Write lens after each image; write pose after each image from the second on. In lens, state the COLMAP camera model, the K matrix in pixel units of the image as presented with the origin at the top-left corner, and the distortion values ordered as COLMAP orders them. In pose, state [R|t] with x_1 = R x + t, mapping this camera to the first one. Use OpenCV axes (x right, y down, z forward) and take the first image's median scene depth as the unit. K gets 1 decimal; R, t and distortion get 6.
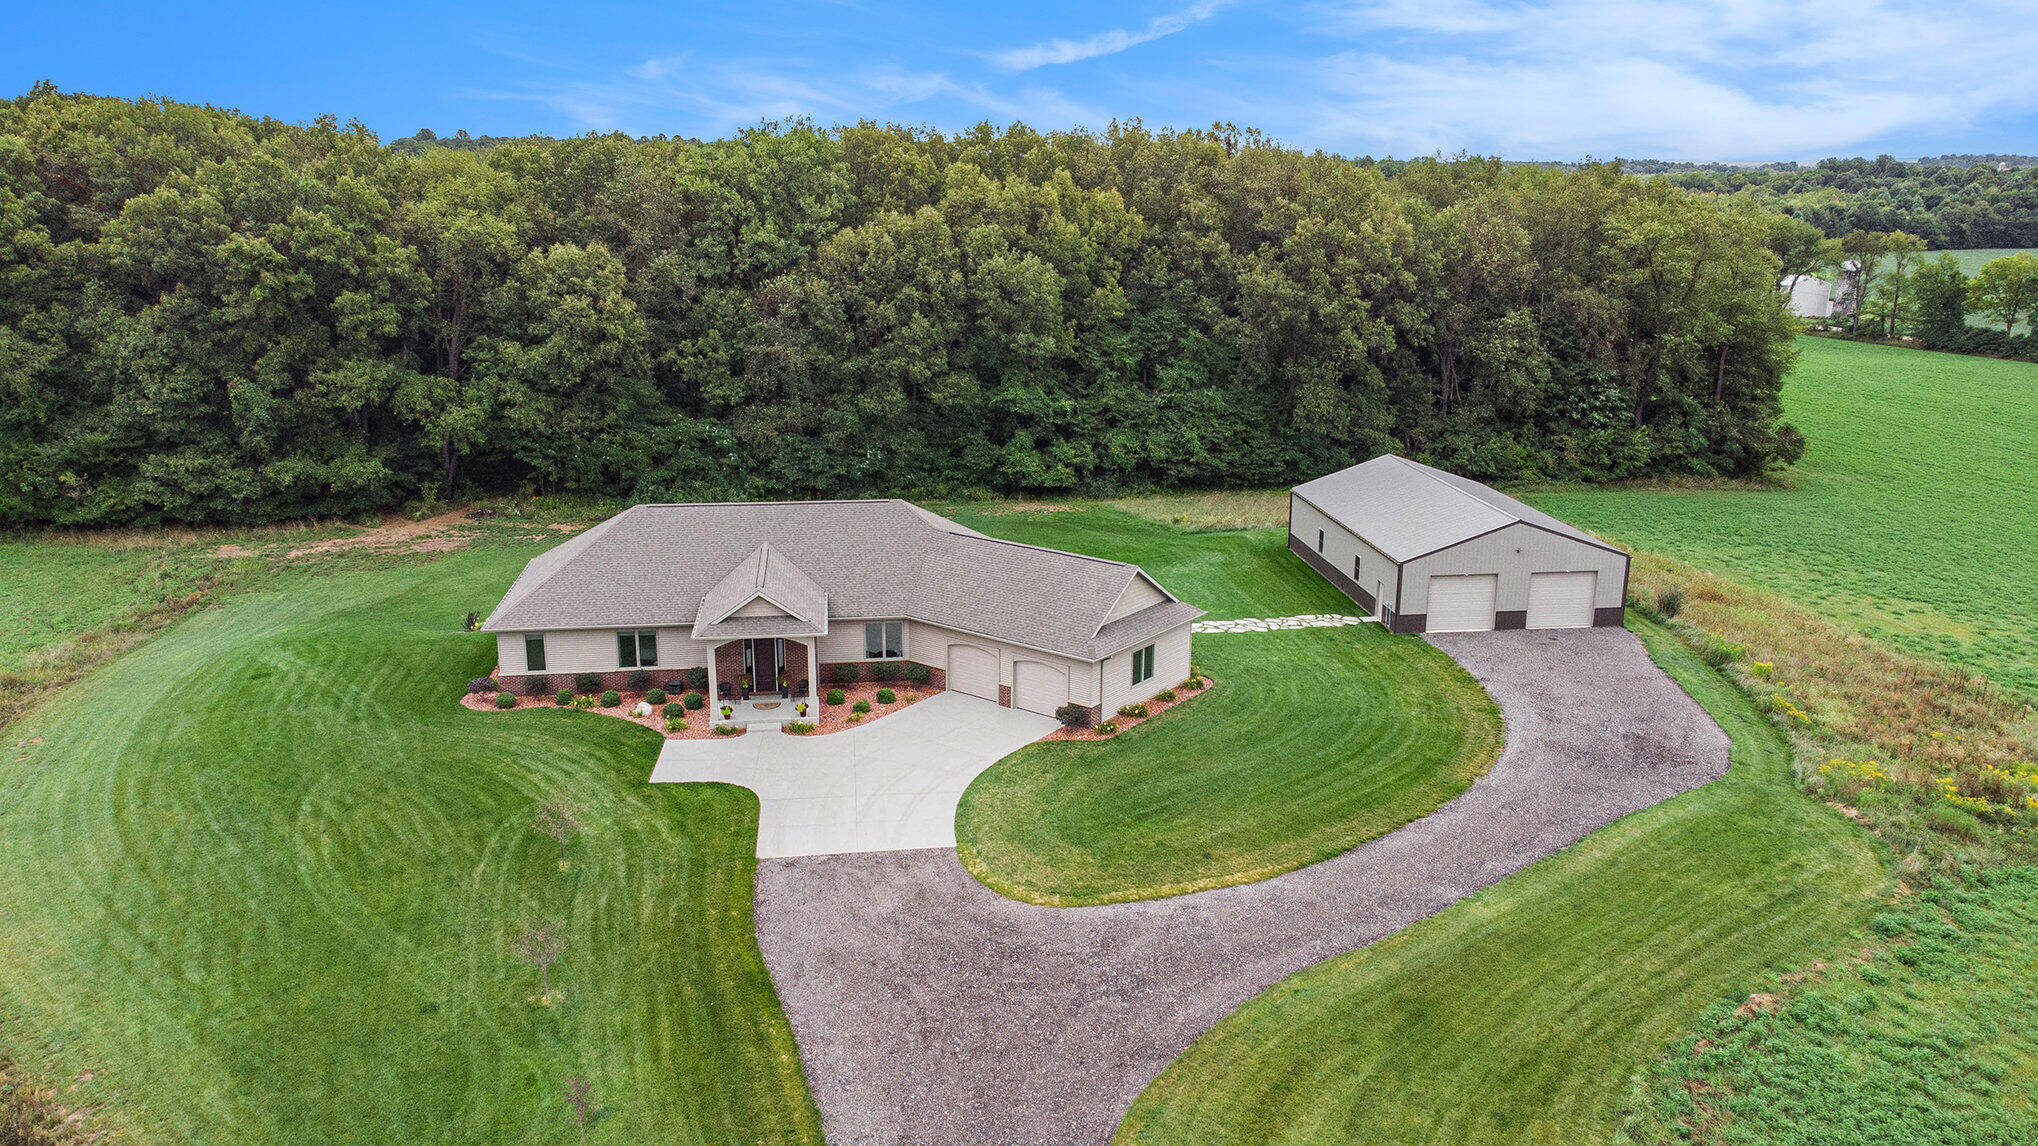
lens RADIAL K [[1496.8, 0, 1012.3], [0, 1496.8, 585.2], [0, 0, 1]] dist [0.030759, 0.032675]
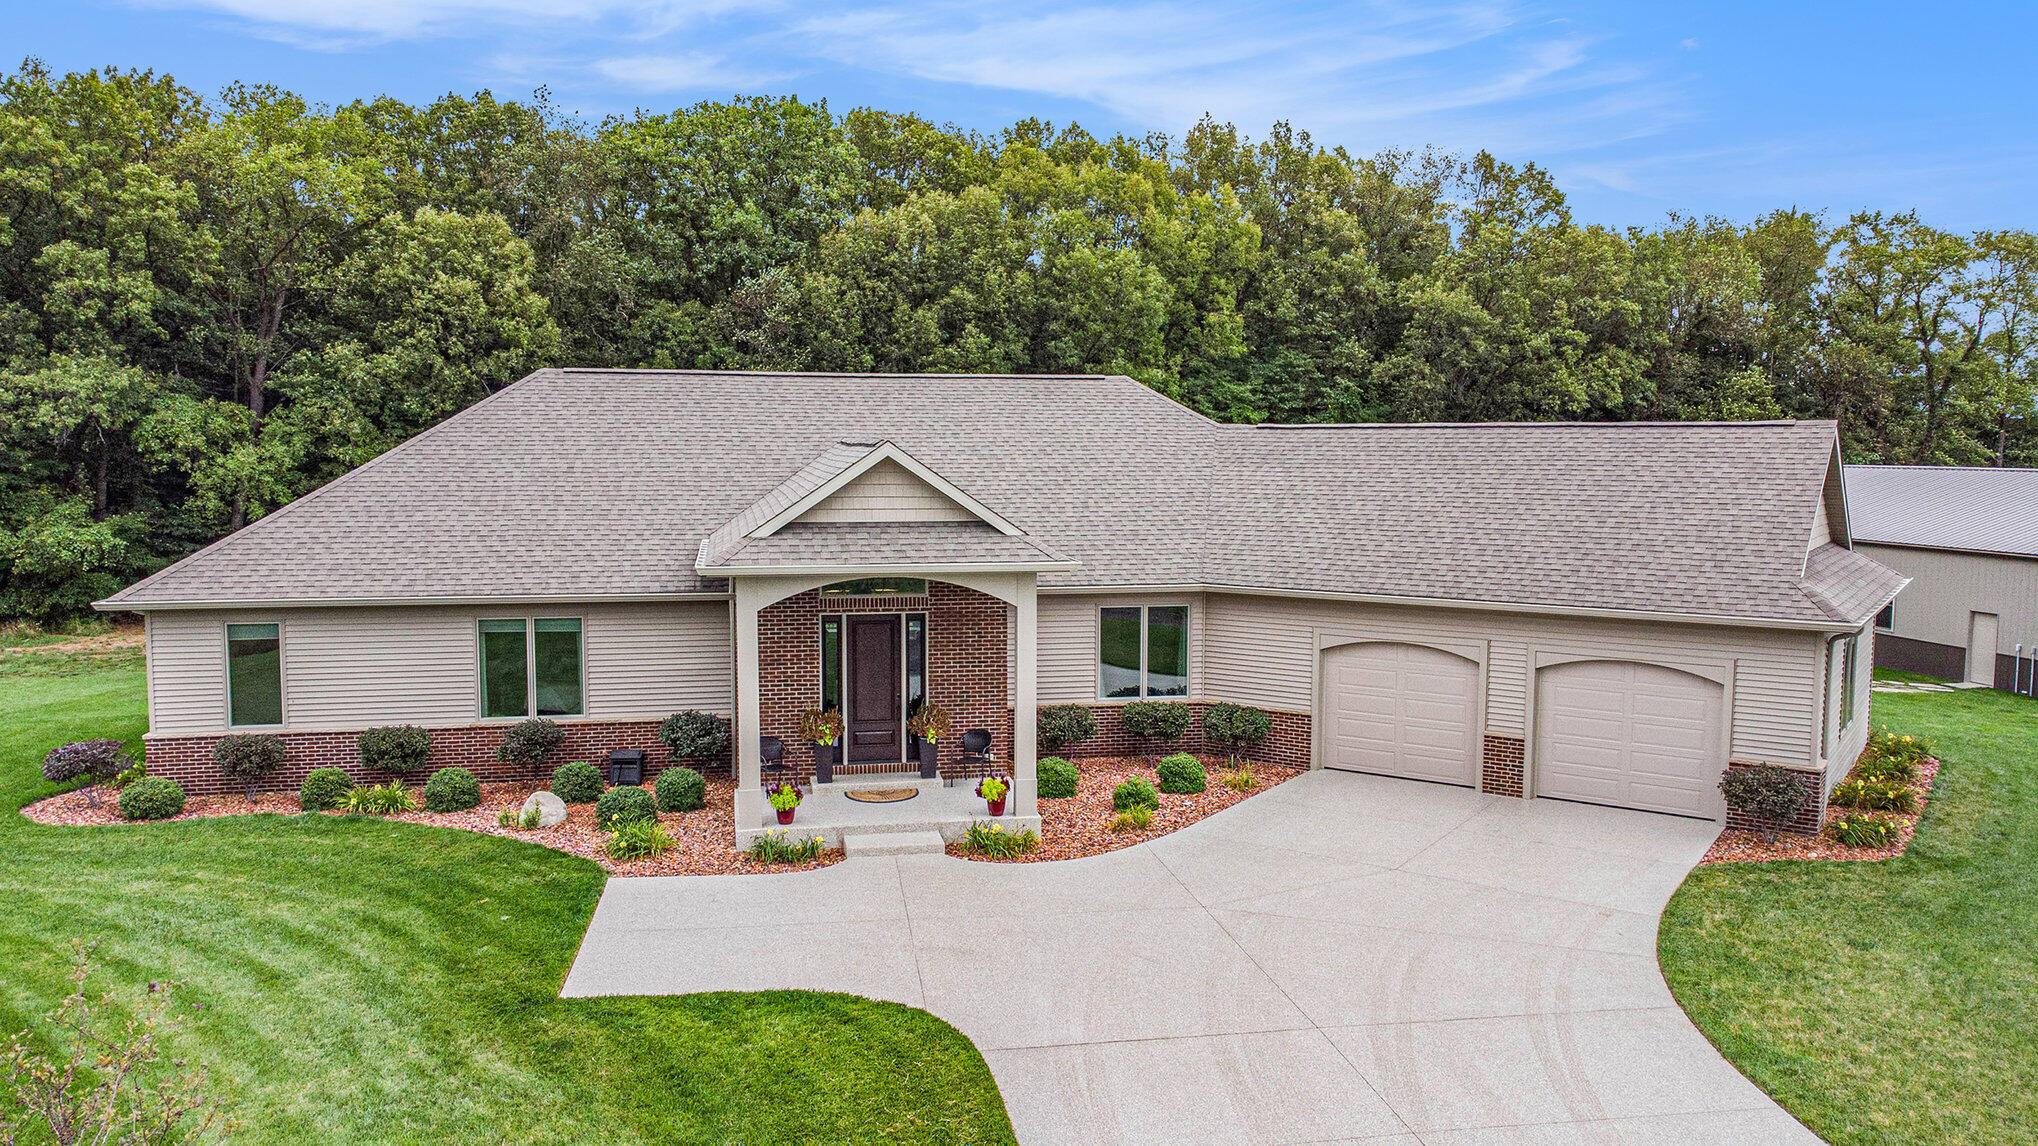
lens RADIAL K [[1496.8, 0, 1001.0], [0, 1496.8, 577.5], [0, 0, 1]] dist [0.030759, 0.032675]
pose [[0.998230, -0.007382, 0.059009, -0.126977], [0.018051, 0.983060, -0.182392, 0.077338], [-0.056663, 0.183134, 0.981454, 0.509422]]
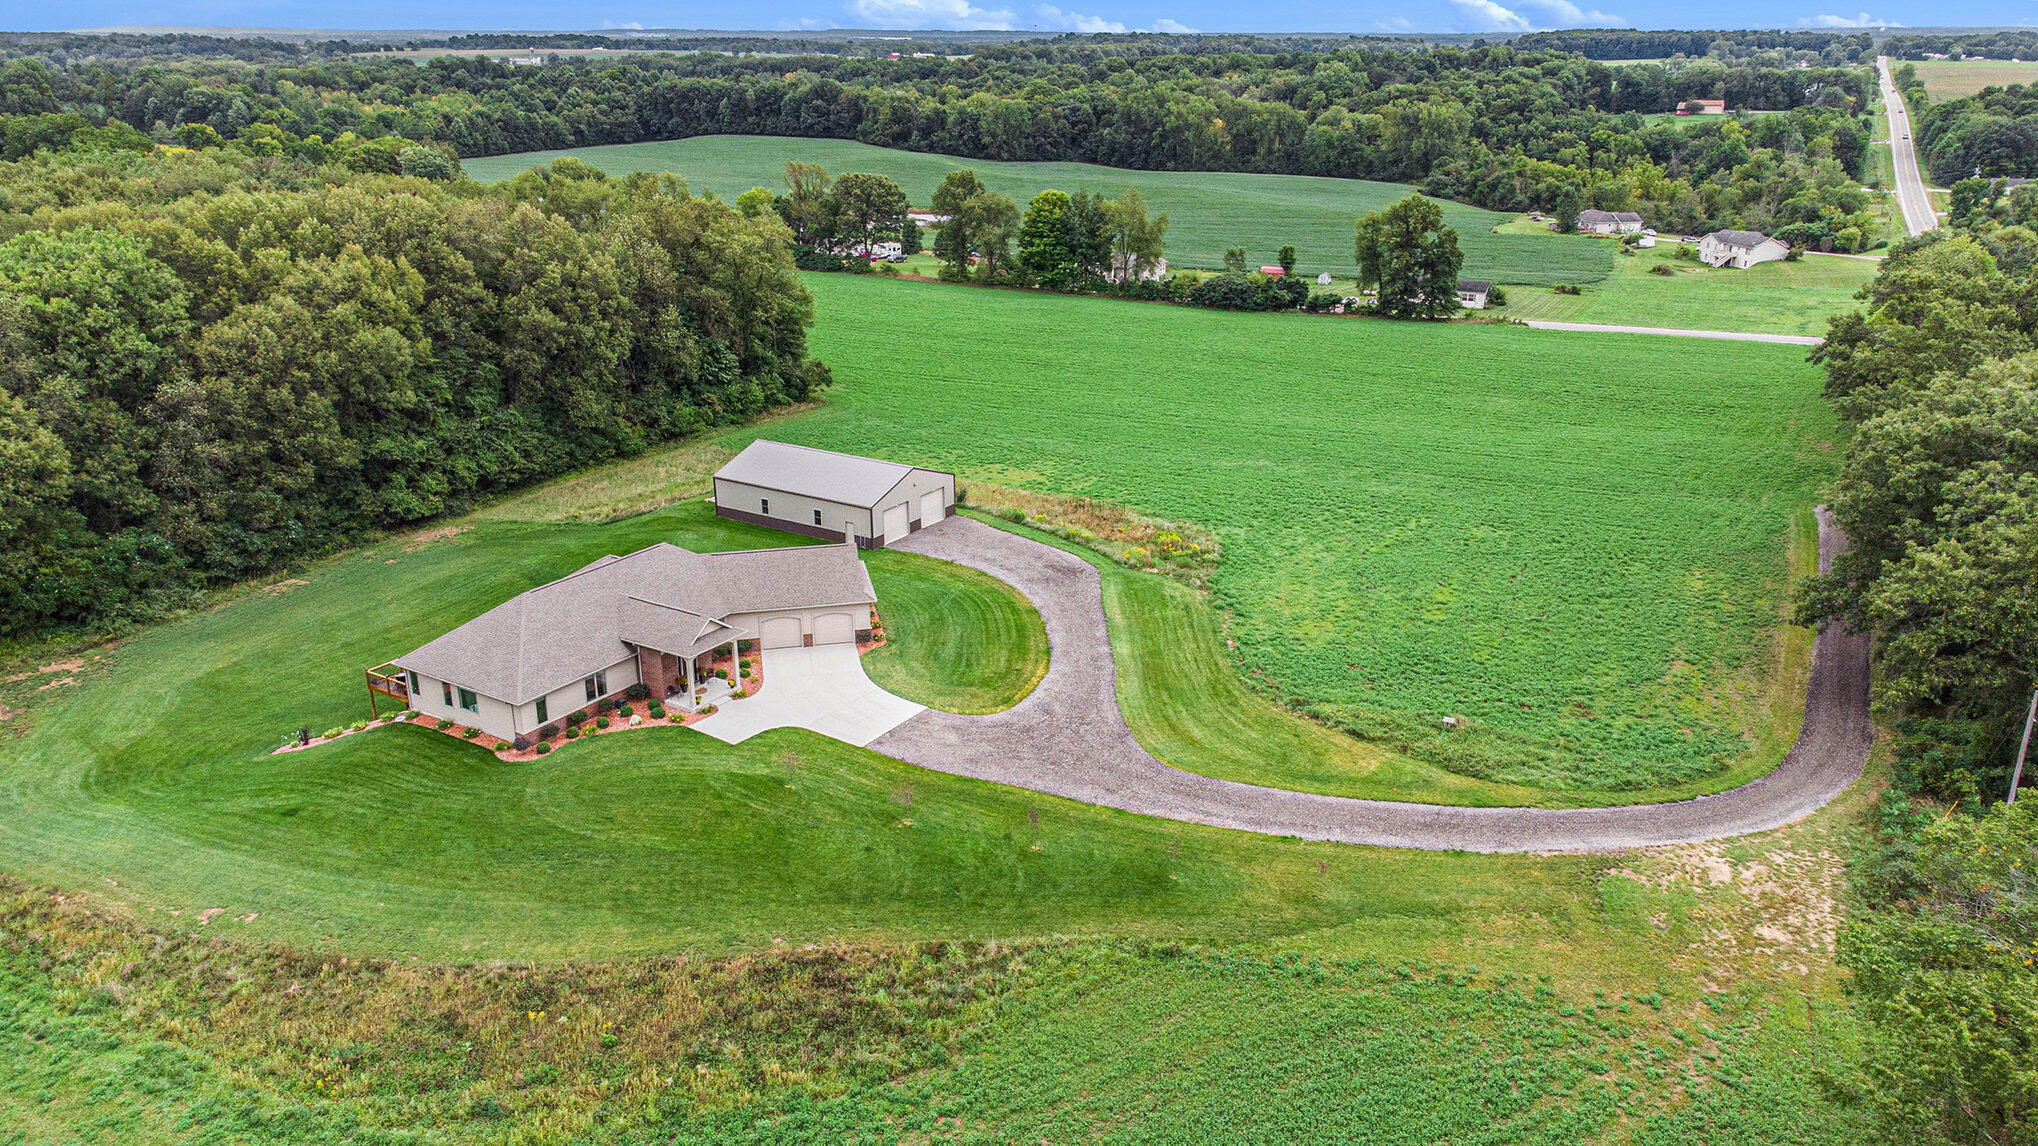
lens RADIAL K [[1496.8, 0, 1041.8], [0, 1496.8, 630.2], [0, 0, 1]] dist [0.030759, 0.032675]
pose [[0.633581, -0.288760, 0.717769, -0.833418], [0.211492, 0.957045, 0.198334, -0.170662], [-0.744208, 0.026142, 0.667436, -0.235114]]
